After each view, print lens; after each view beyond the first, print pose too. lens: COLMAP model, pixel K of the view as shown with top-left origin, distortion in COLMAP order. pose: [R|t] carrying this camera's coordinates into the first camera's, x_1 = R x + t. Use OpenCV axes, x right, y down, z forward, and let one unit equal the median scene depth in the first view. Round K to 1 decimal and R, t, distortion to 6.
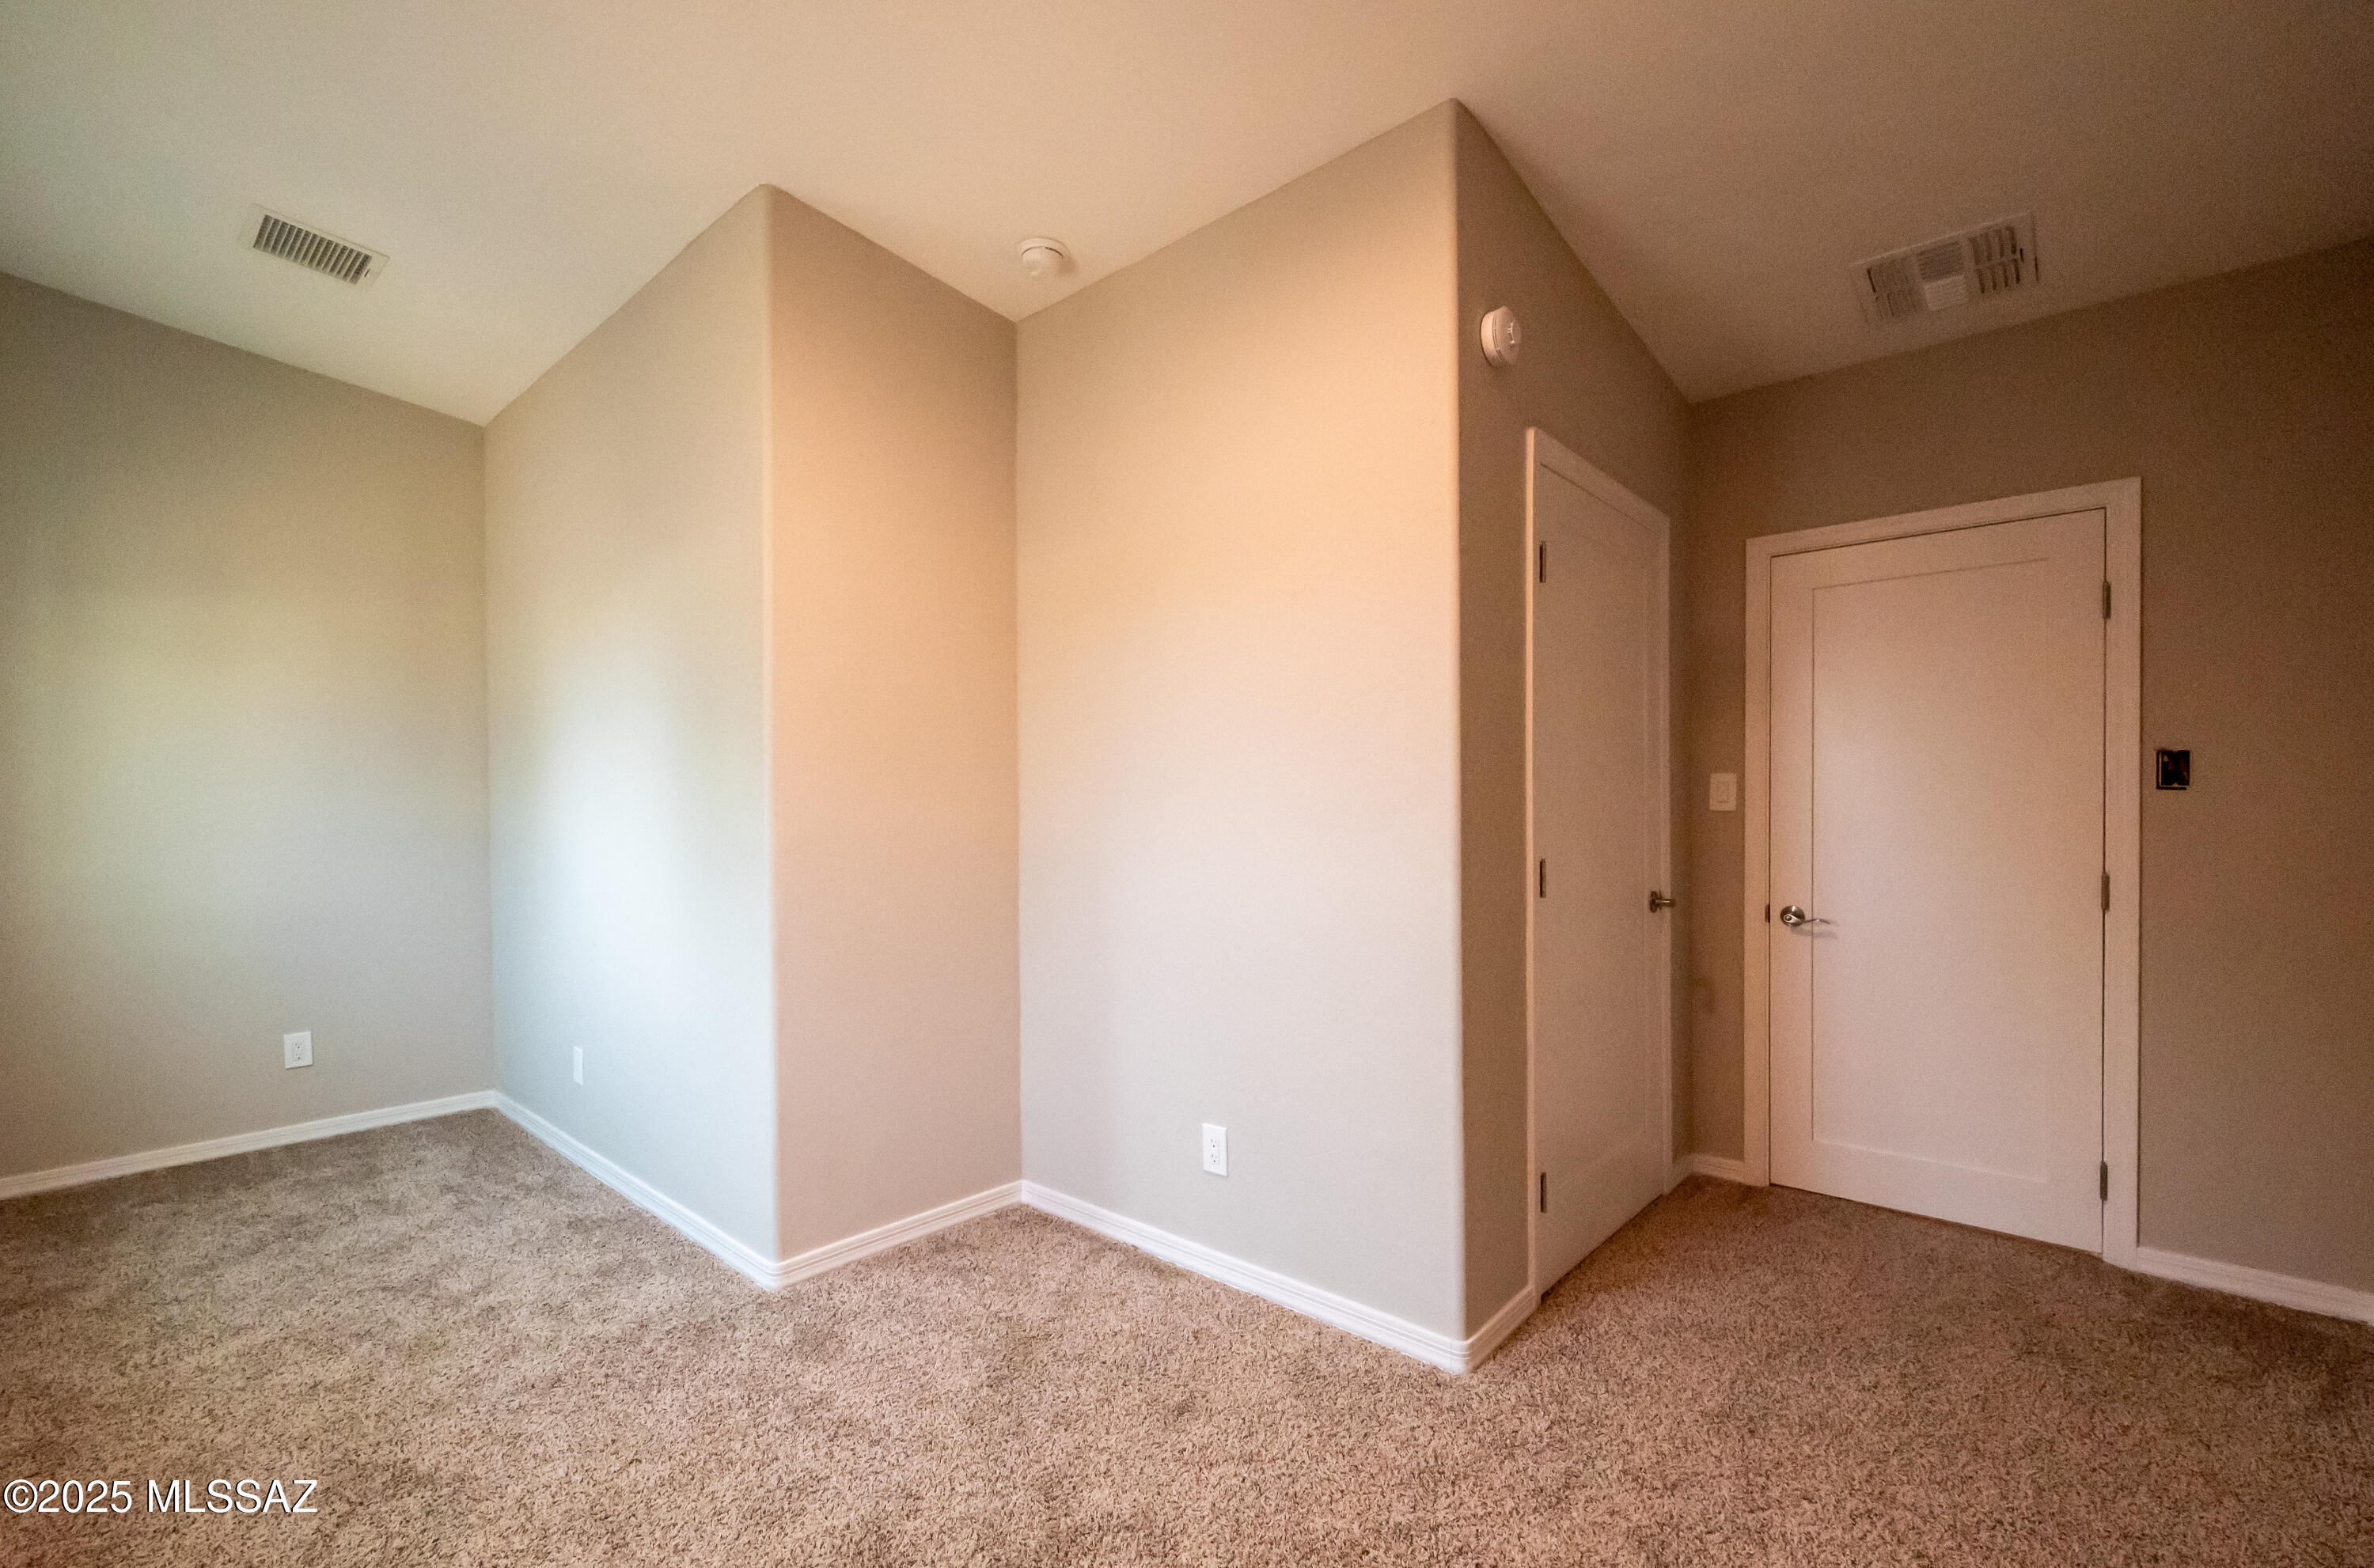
lens RADIAL K [[979.3, 0, 1187.1], [0, 979.3, 808.1], [0, 0, 1]] dist [0.001584, 0.000352]
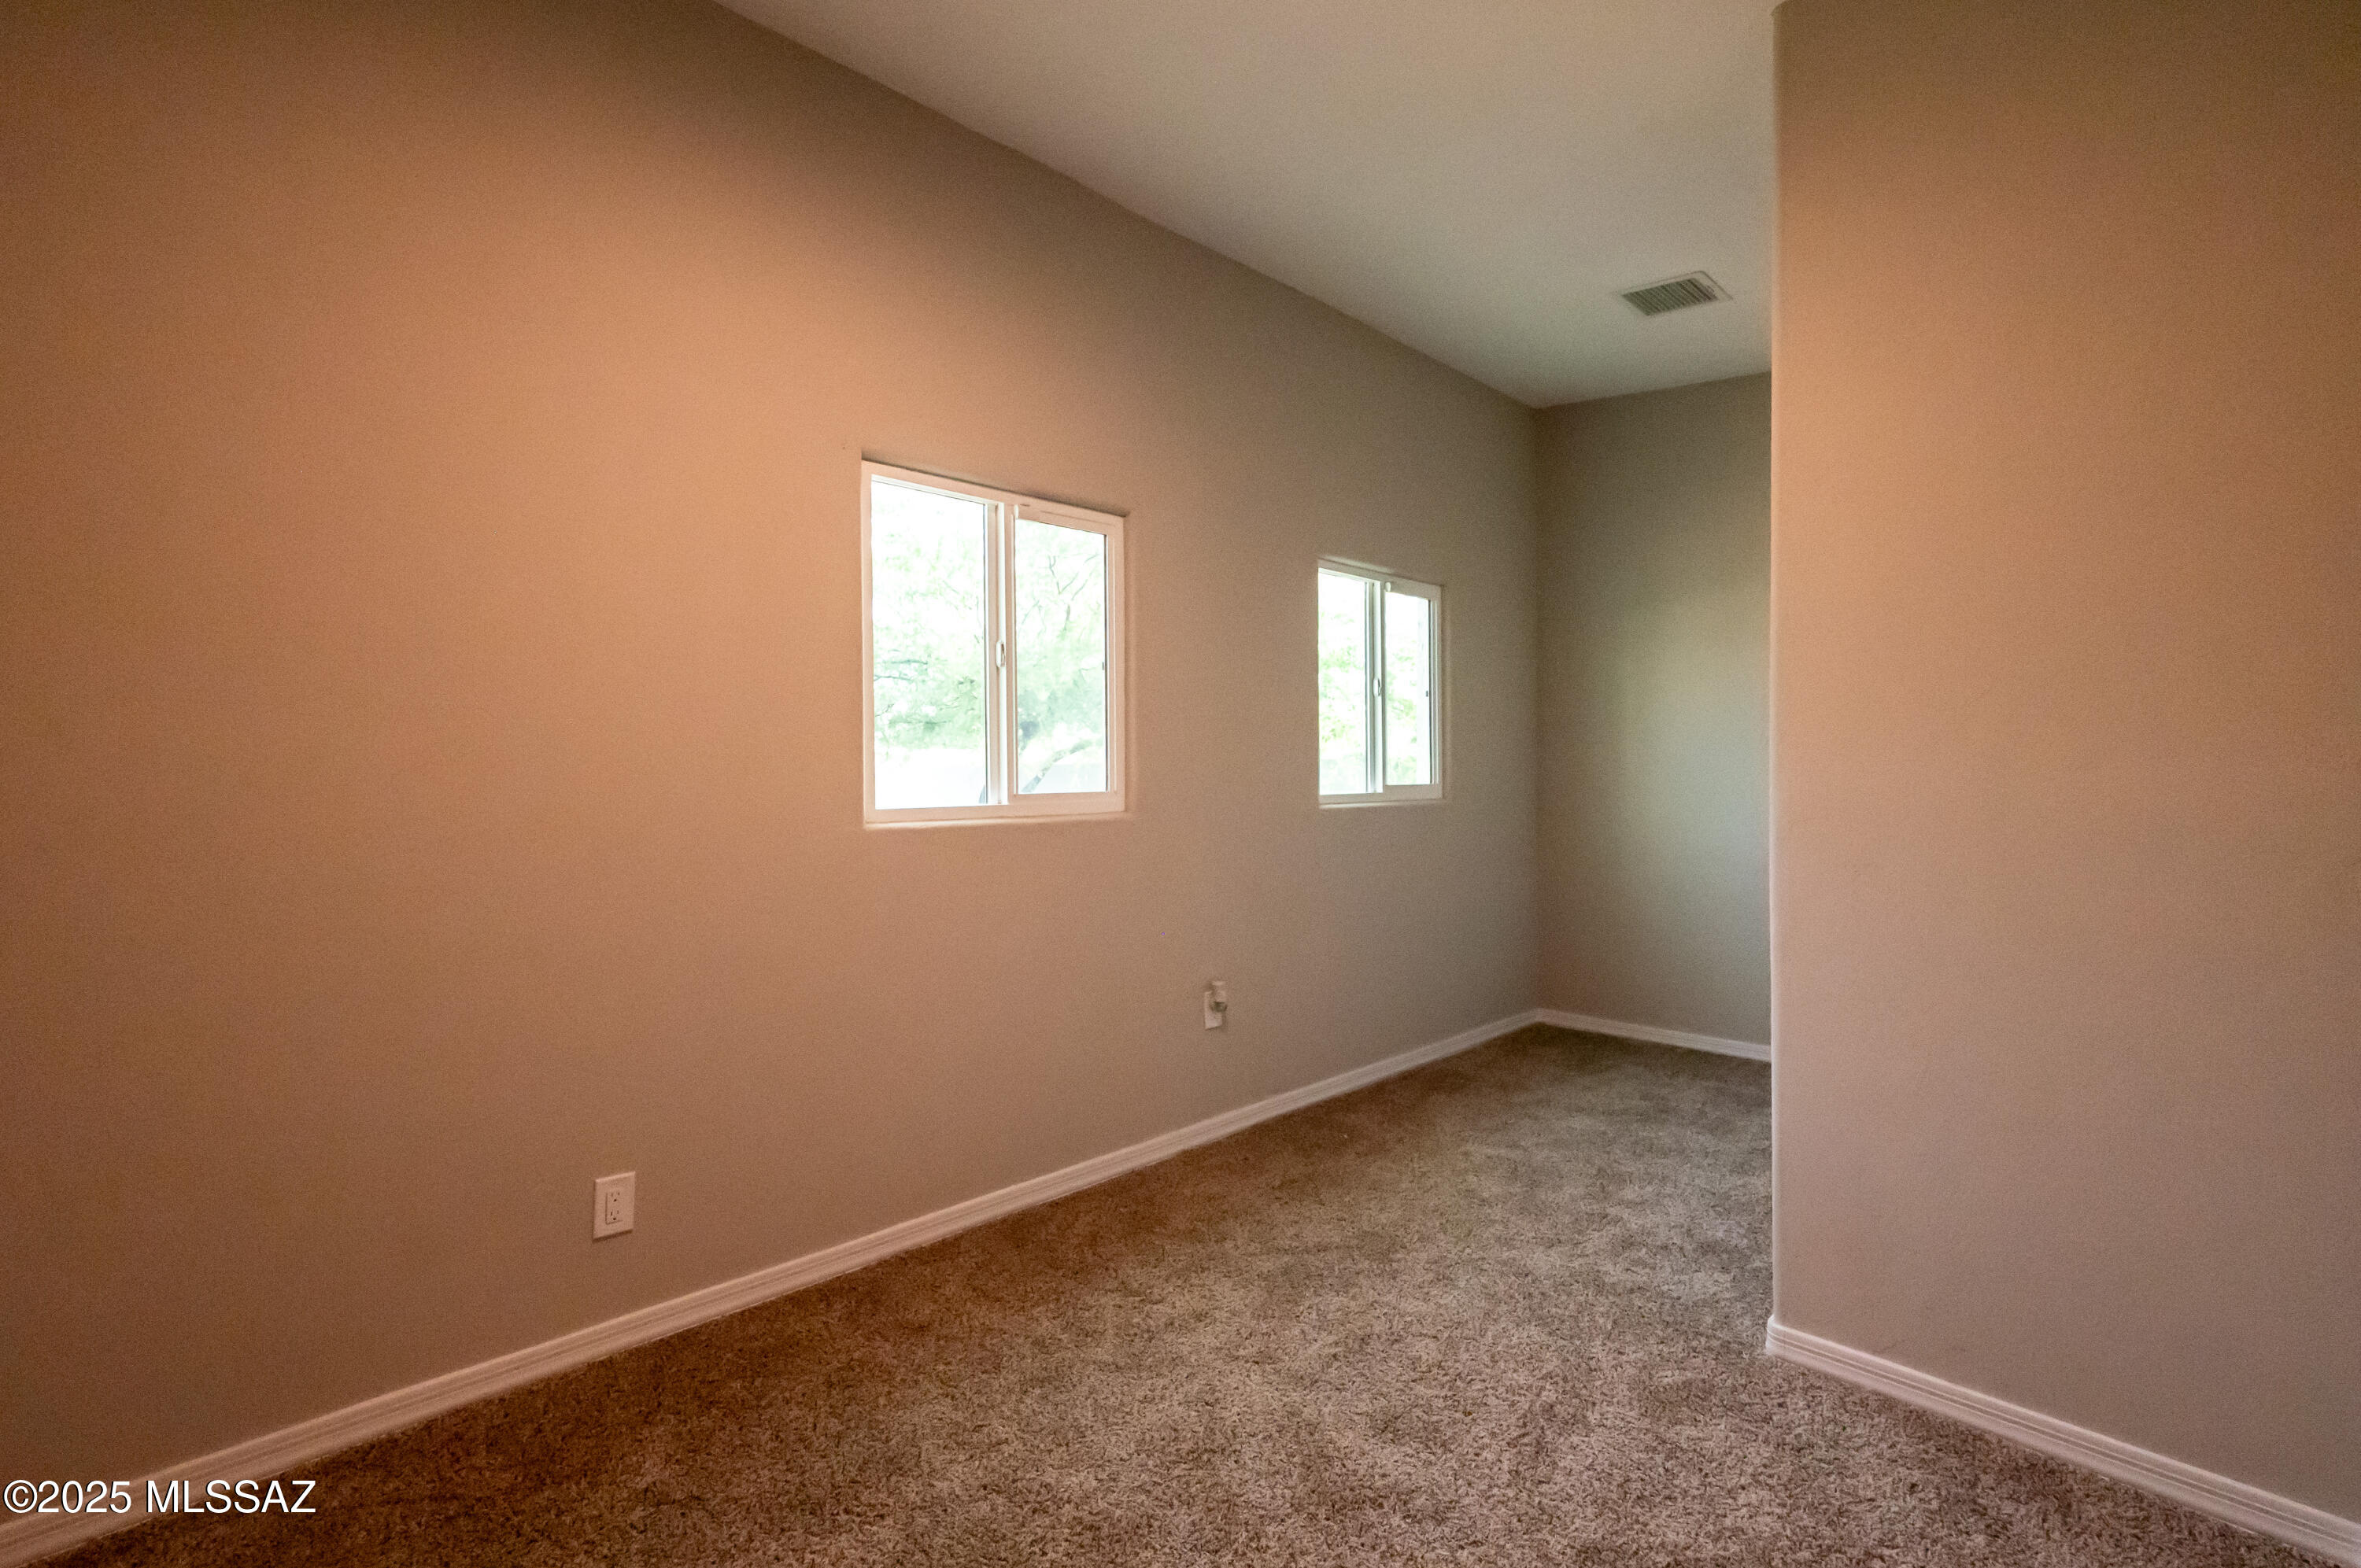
lens RADIAL K [[1073.8, 0, 1180.2], [0, 1073.8, 770.2], [0, 0, 1]] dist [0.000998, 0.000310]
pose [[-0.073368, 0.001915, -0.997303, 0.504765], [0.008106, 0.999966, 0.001324, -0.003653], [0.997272, -0.007987, -0.073381, 0.561963]]
